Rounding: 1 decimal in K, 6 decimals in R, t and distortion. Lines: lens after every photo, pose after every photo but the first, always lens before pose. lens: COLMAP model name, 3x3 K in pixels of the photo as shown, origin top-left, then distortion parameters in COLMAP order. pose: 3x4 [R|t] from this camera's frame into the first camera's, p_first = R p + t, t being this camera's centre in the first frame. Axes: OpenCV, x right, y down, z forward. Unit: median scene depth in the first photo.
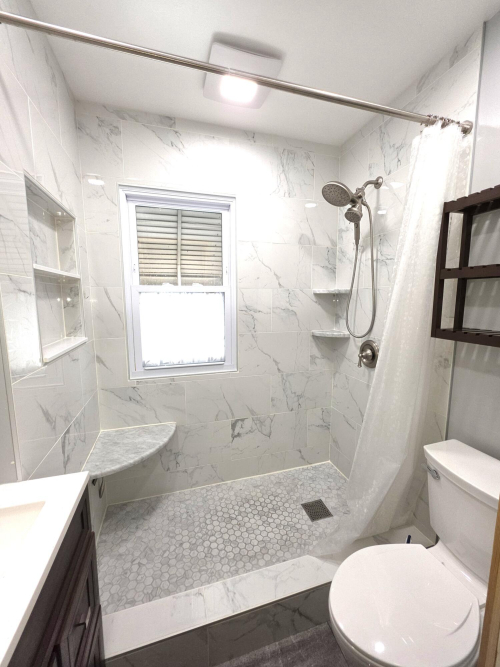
lens RADIAL K [[282.5, 0, 245.0], [0, 282.5, 333.7], [0, 0, 1]] dist [-0.001942, 0.000507]
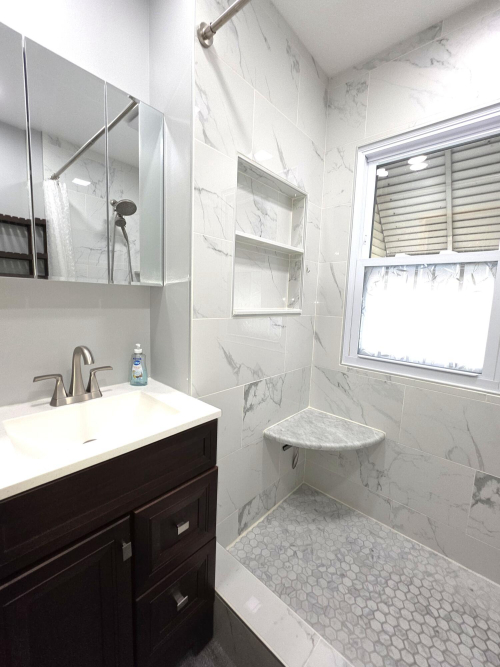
lens RADIAL K [[282.5, 0, 245.0], [0, 282.5, 333.7], [0, 0, 1]] dist [-0.001942, 0.000507]
pose [[0.510968, 0.132970, -0.849253, 0.207941], [-0.157415, 0.985731, 0.059627, 0.063948], [0.845064, 0.103218, 0.524608, 0.260863]]
